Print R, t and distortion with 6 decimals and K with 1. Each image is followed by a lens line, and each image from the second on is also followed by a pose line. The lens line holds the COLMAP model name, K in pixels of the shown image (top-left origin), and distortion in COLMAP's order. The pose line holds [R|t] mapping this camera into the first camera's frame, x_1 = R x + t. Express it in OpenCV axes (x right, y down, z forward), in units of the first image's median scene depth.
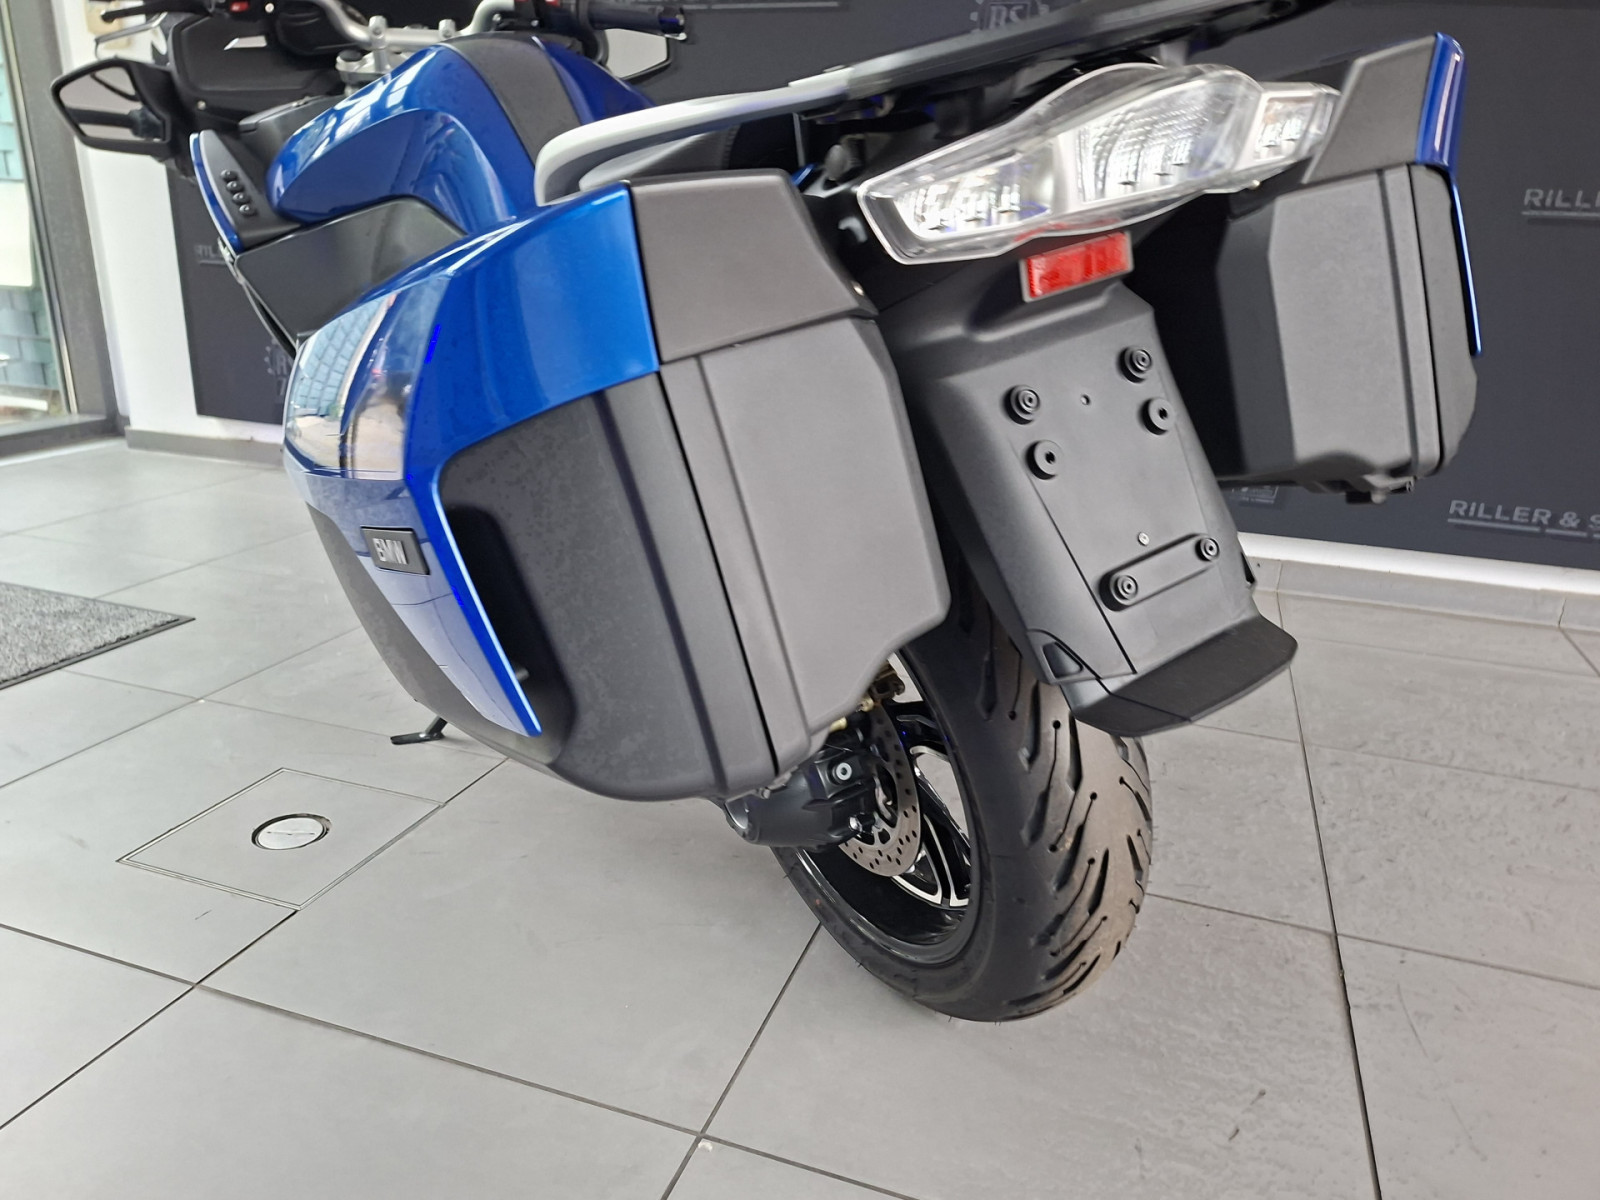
lens RADIAL K [[1091.4, 0, 793.0], [0, 1091.4, 651.2], [0, 0, 1]] dist [0.100920, -0.117782]
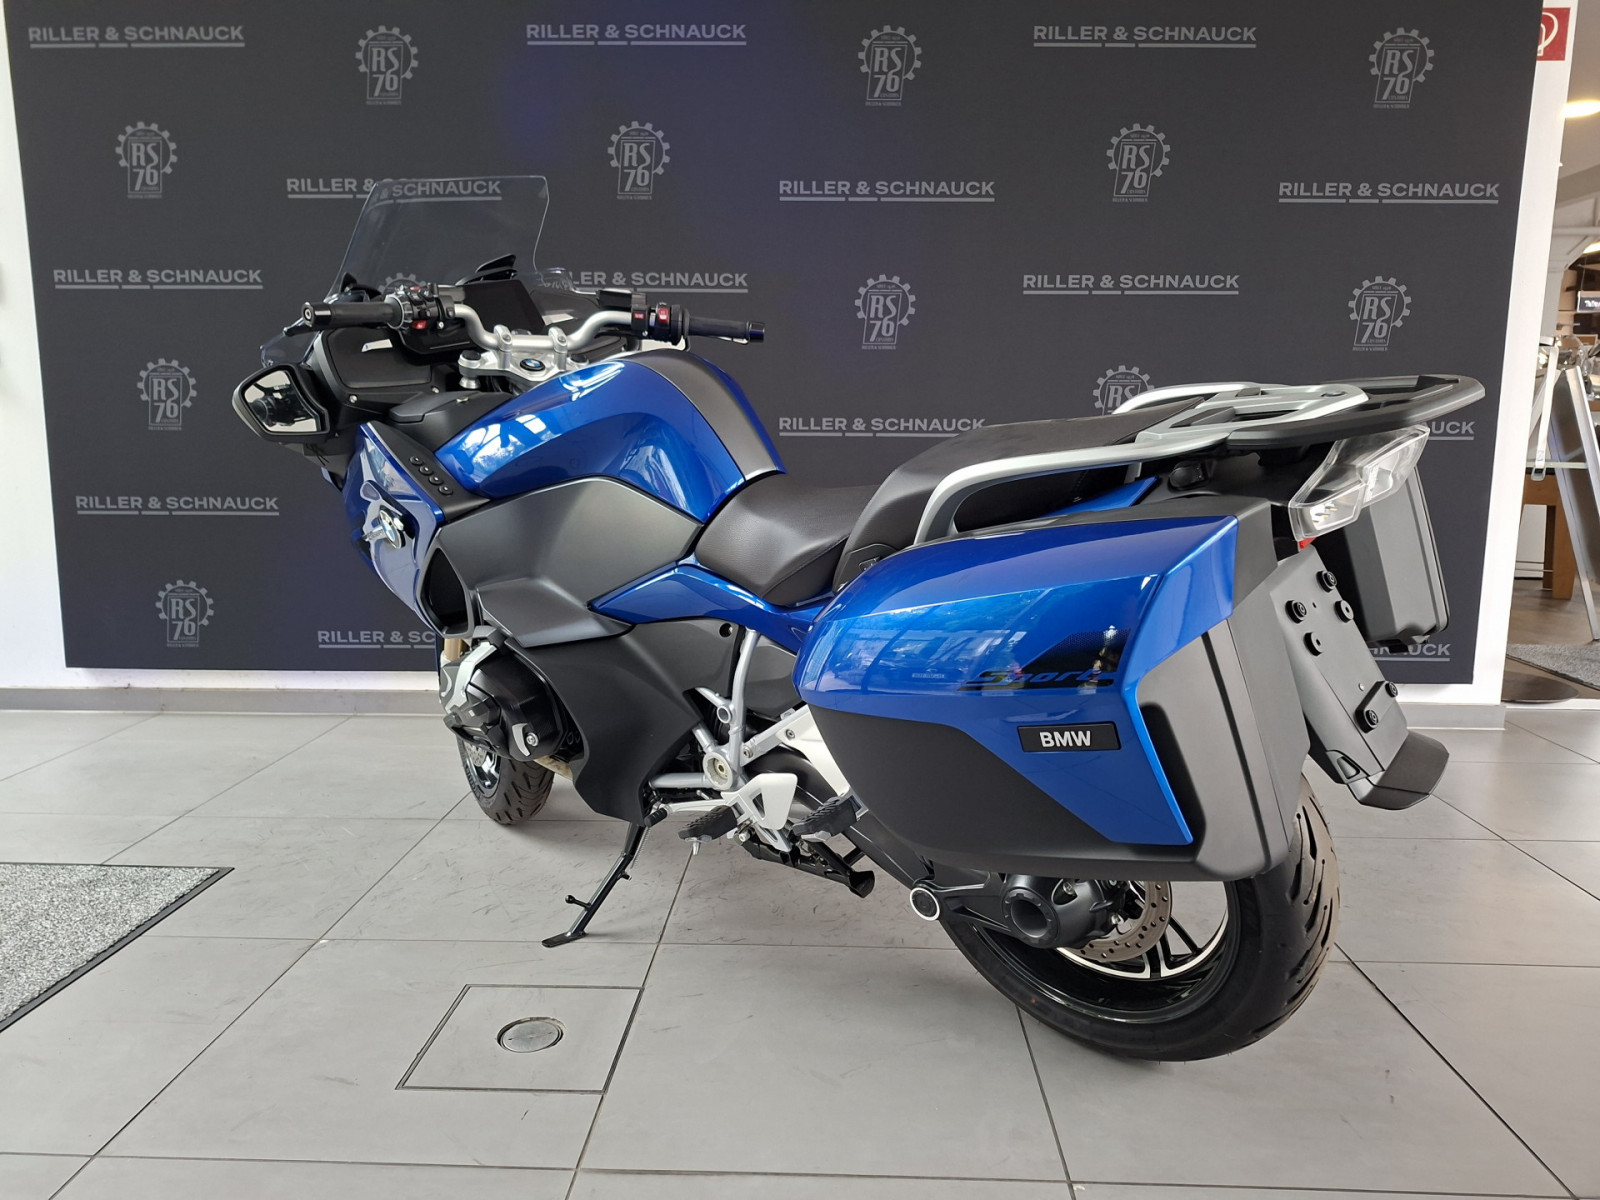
lens RADIAL K [[1091.4, 0, 793.0], [0, 1091.4, 651.2], [0, 0, 1]] dist [0.100920, -0.117782]
pose [[0.952554, -0.089255, 0.290988, -0.592593], [0.134380, 0.981140, -0.138949, -0.025275], [-0.273098, 0.171460, 0.946583, -0.196144]]
